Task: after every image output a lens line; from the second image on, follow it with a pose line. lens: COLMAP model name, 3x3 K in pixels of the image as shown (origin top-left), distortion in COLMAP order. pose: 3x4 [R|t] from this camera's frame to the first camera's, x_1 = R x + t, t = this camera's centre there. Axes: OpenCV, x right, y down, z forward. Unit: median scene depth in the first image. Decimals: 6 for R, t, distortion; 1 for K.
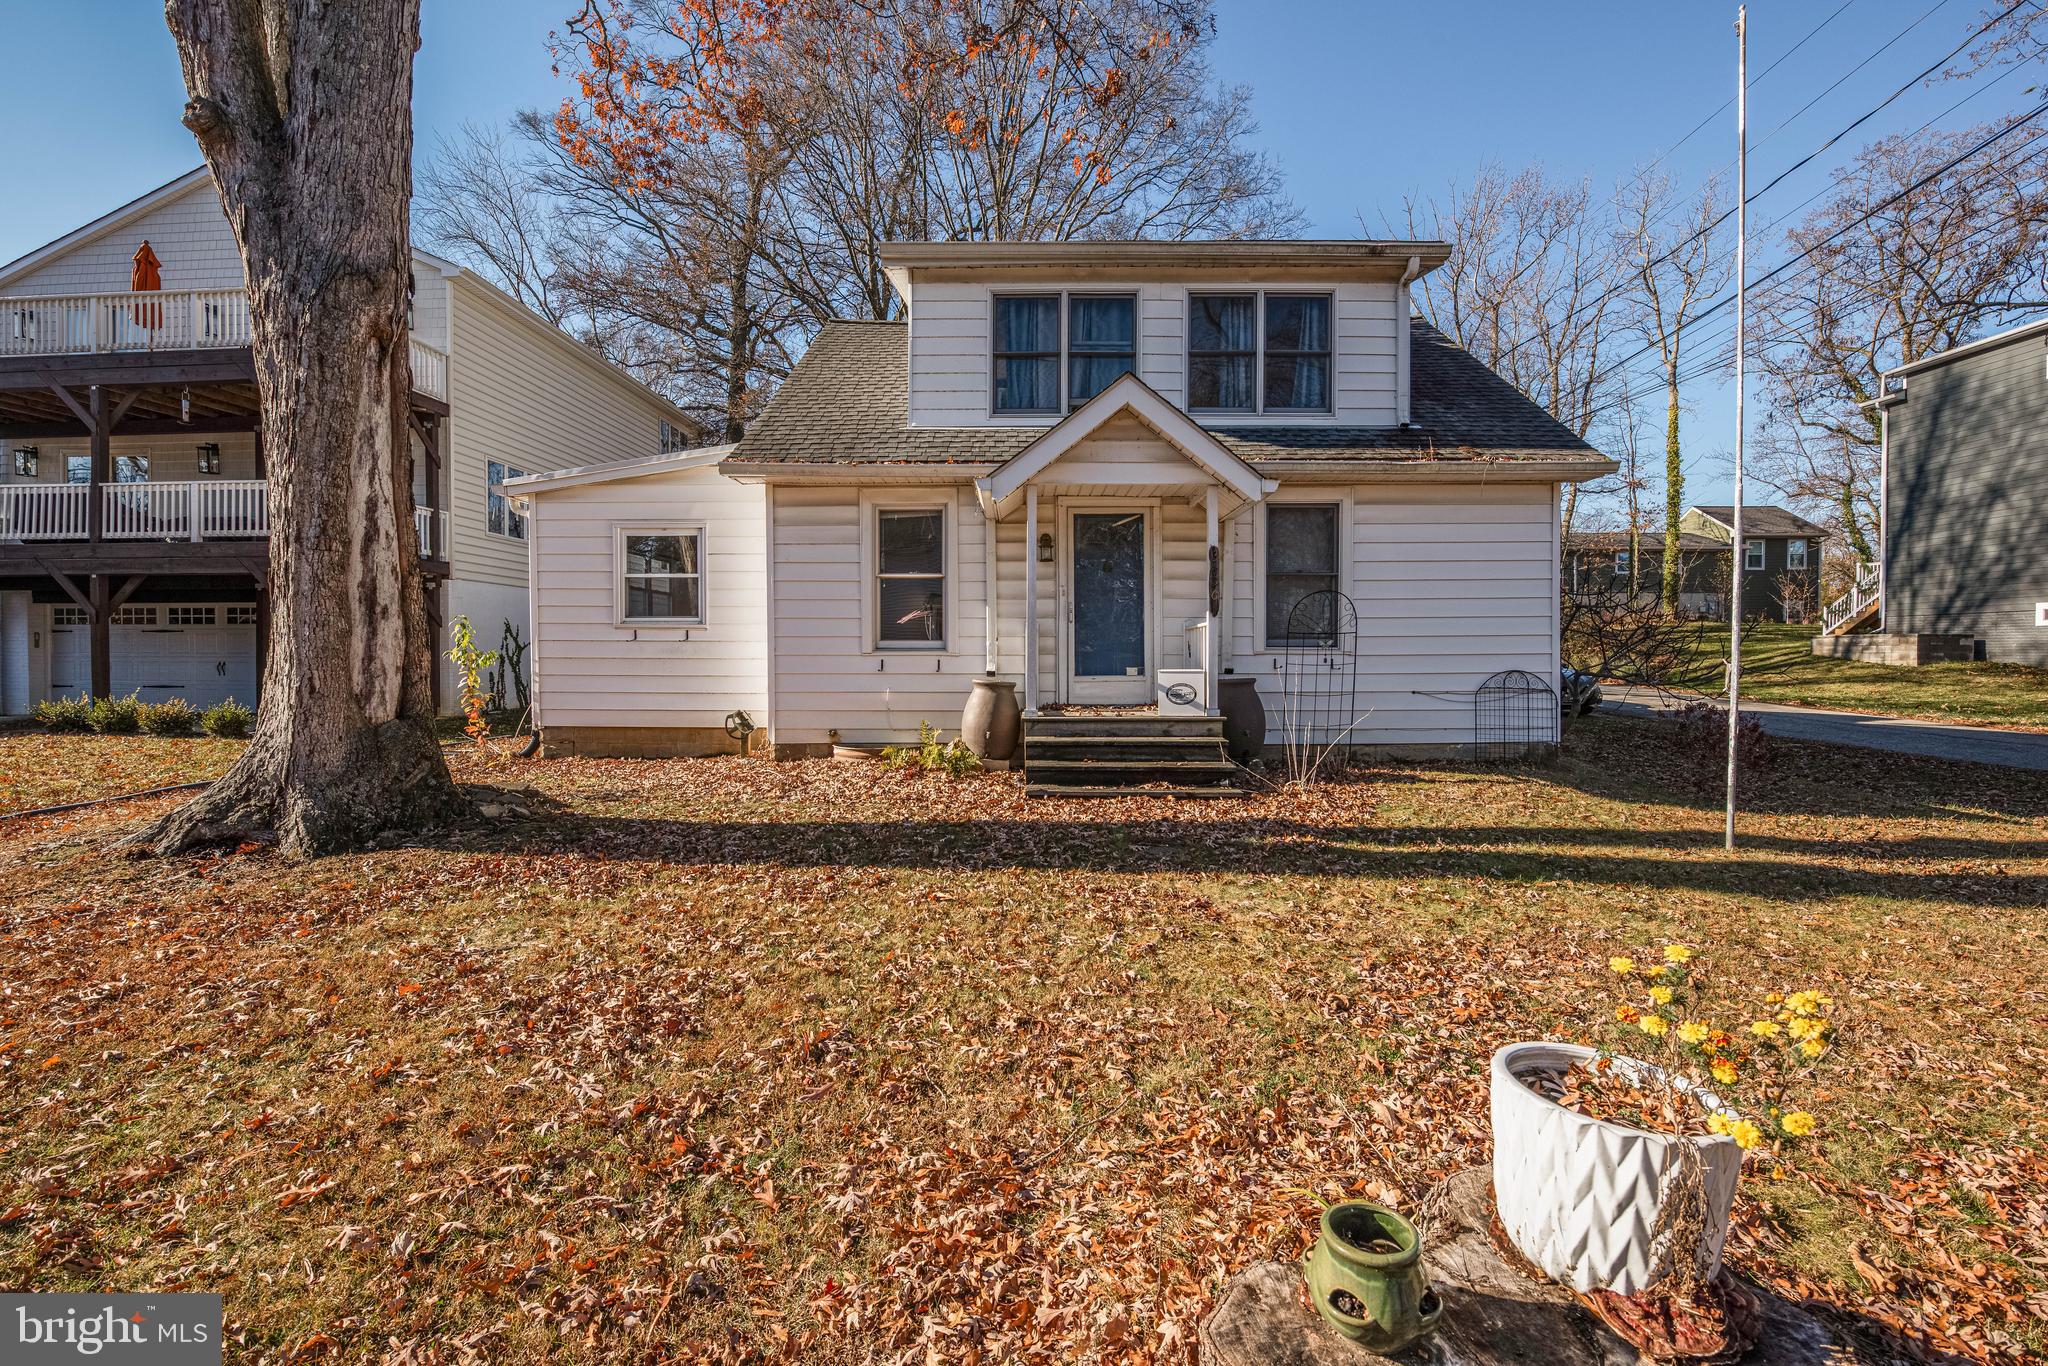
lens RADIAL K [[772.0, 0, 1024.0], [0, 772.0, 683.0], [0, 0, 1]] dist [-0.016234, 0.000225]
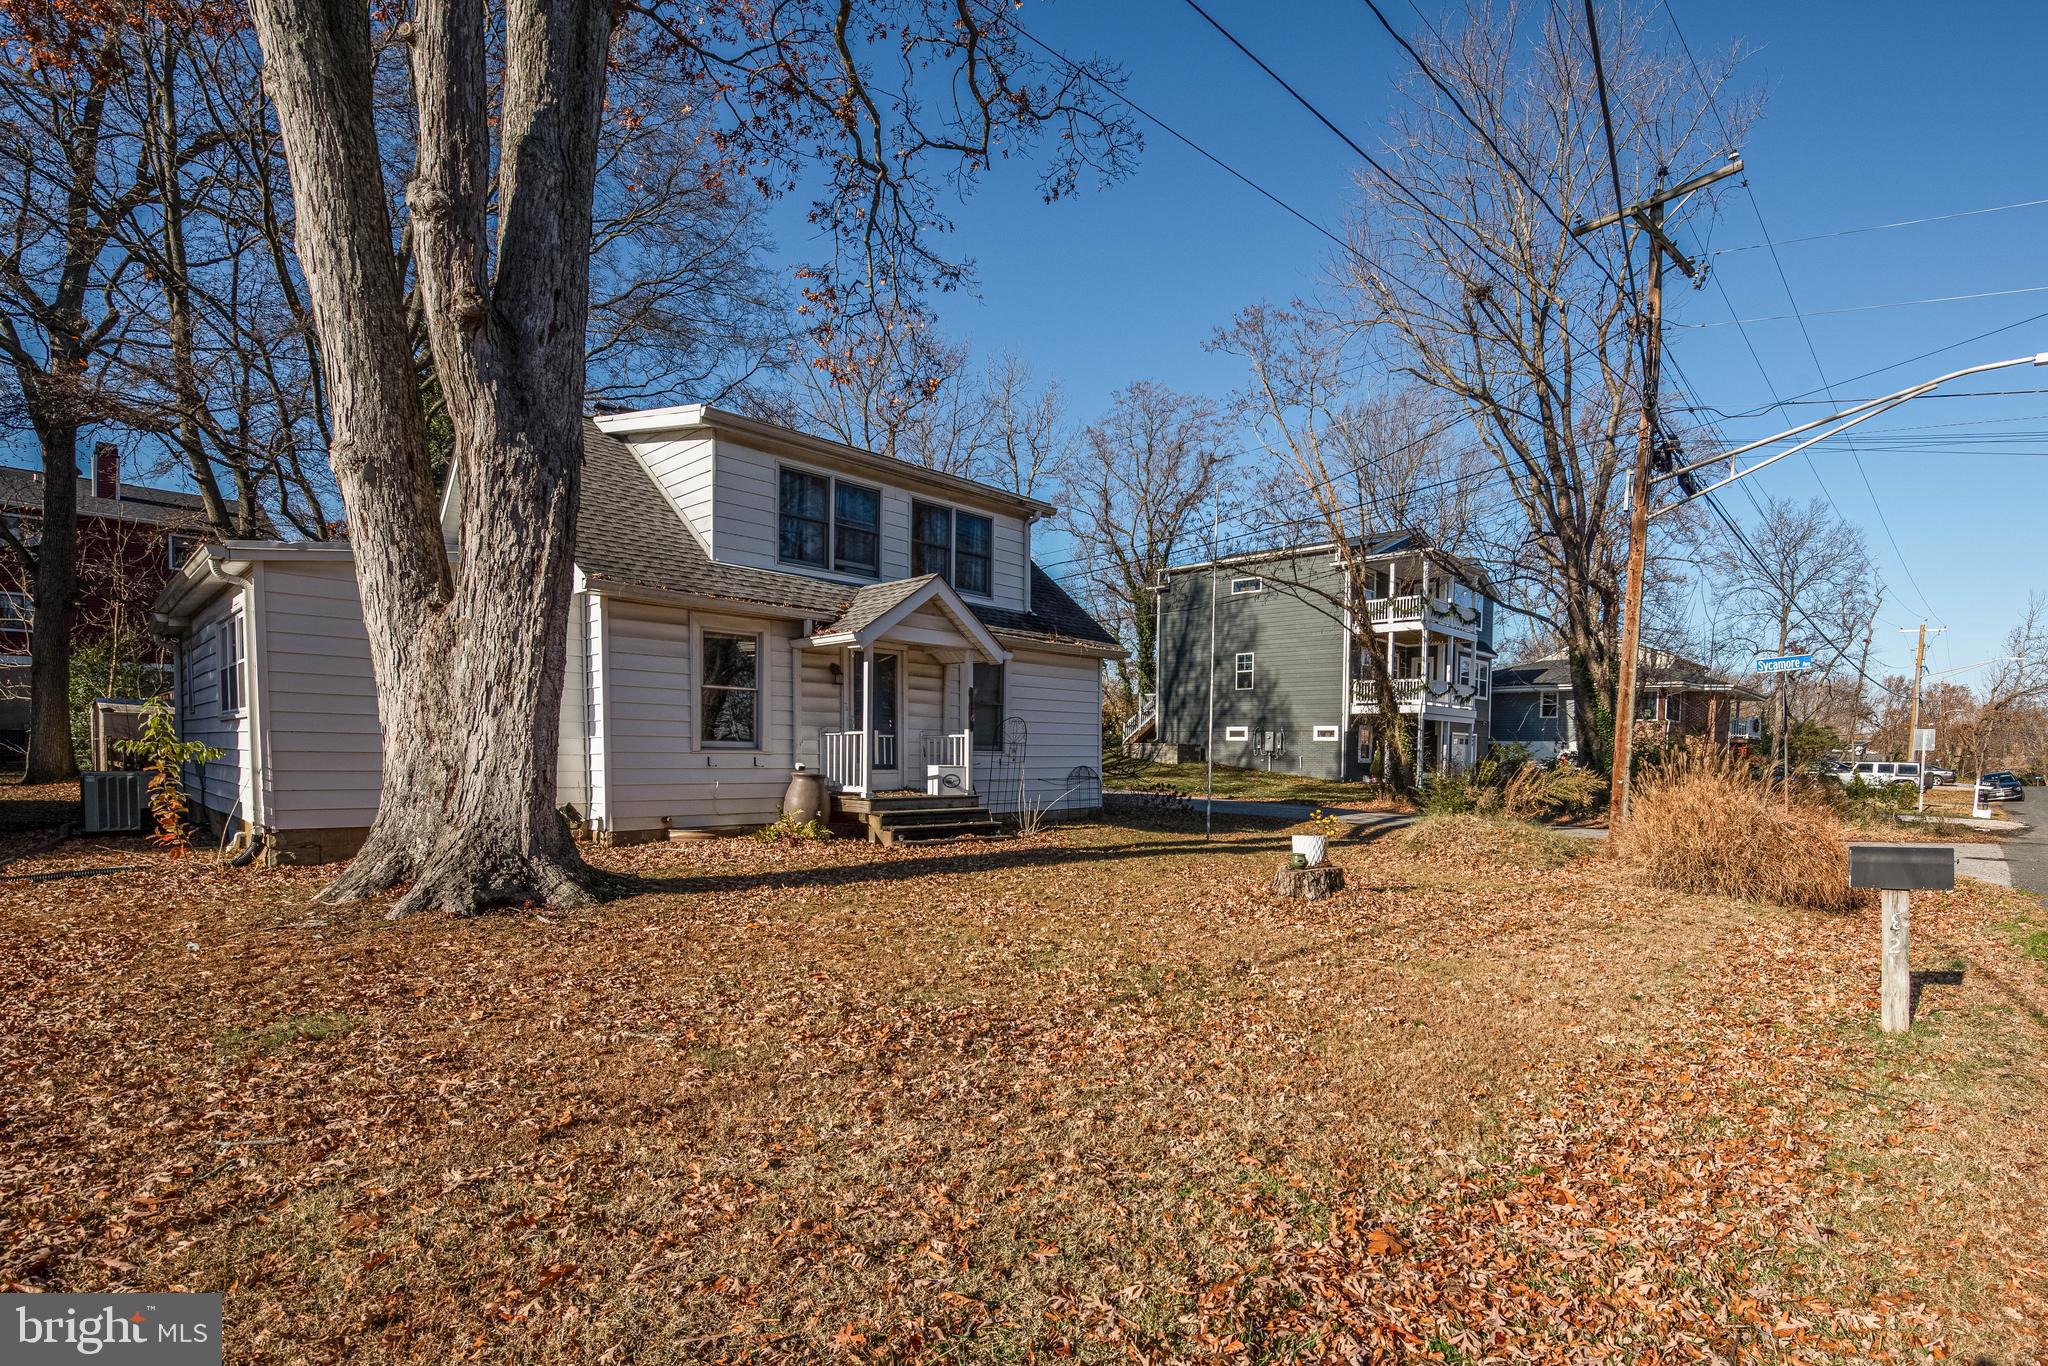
lens RADIAL K [[858.1, 0, 1023.9], [0, 858.1, 804.8], [0, 0, 1]] dist [-0.001653, -0.000129]
pose [[0.742660, -0.027288, 0.669113, -0.714876], [0.008409, 0.999471, 0.031427, 0.006833], [-0.669616, -0.017713, 0.742496, -0.322555]]
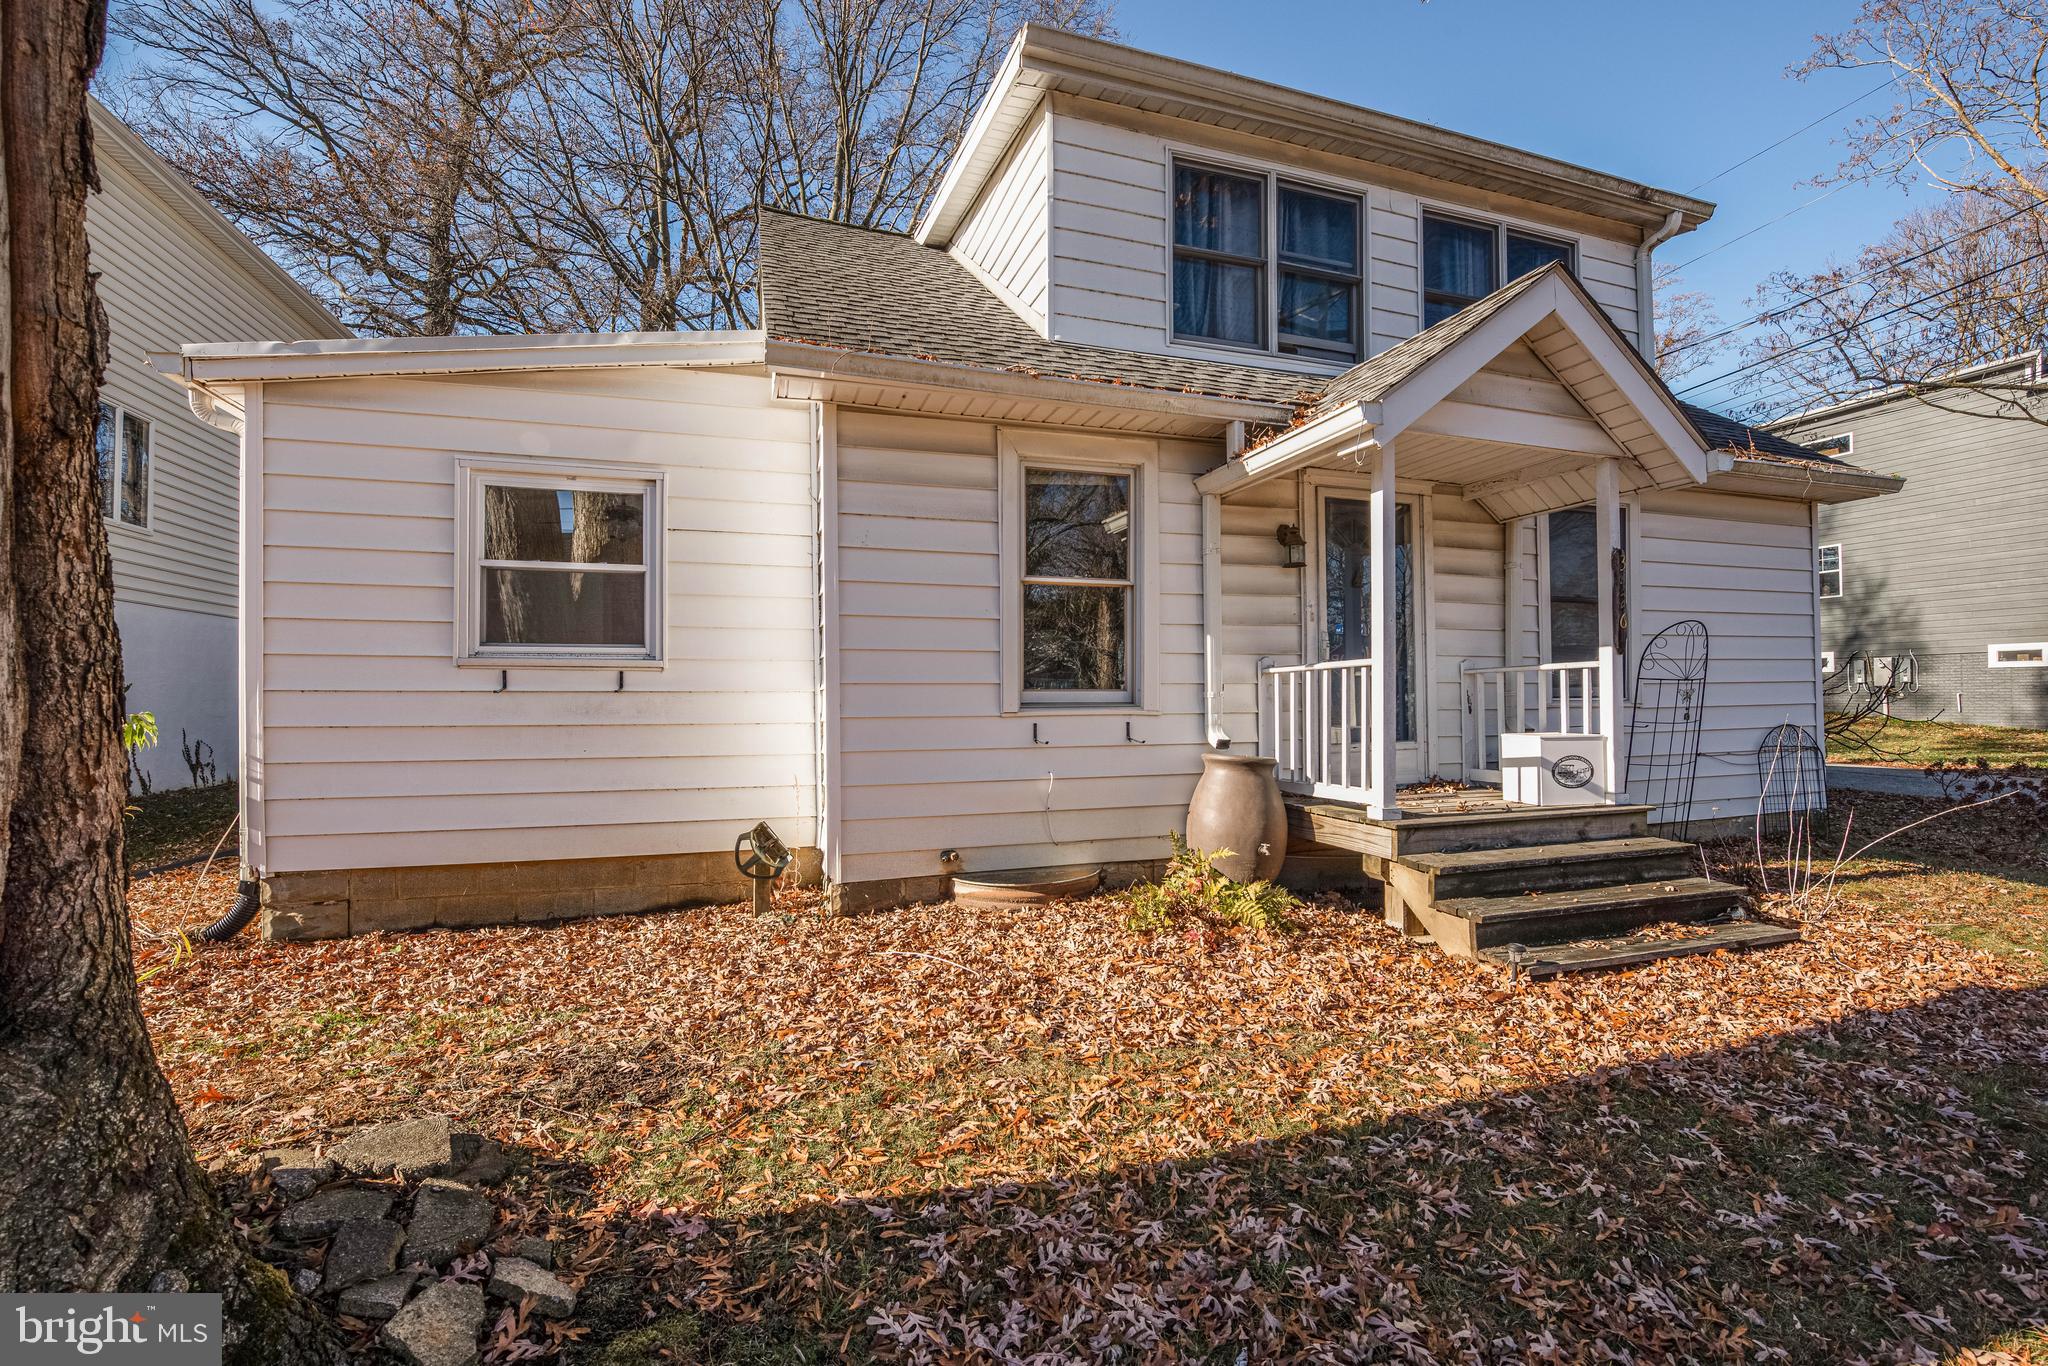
lens RADIAL K [[825.6, 0, 1068.5], [0, 825.6, 691.9], [0, 0, 1]] dist [-0.014503, -0.000019]
pose [[0.946624, -0.002603, 0.322330, -0.359387], [0.017560, 0.998899, -0.043505, -0.026253], [-0.321862, 0.046843, 0.945627, 0.404378]]
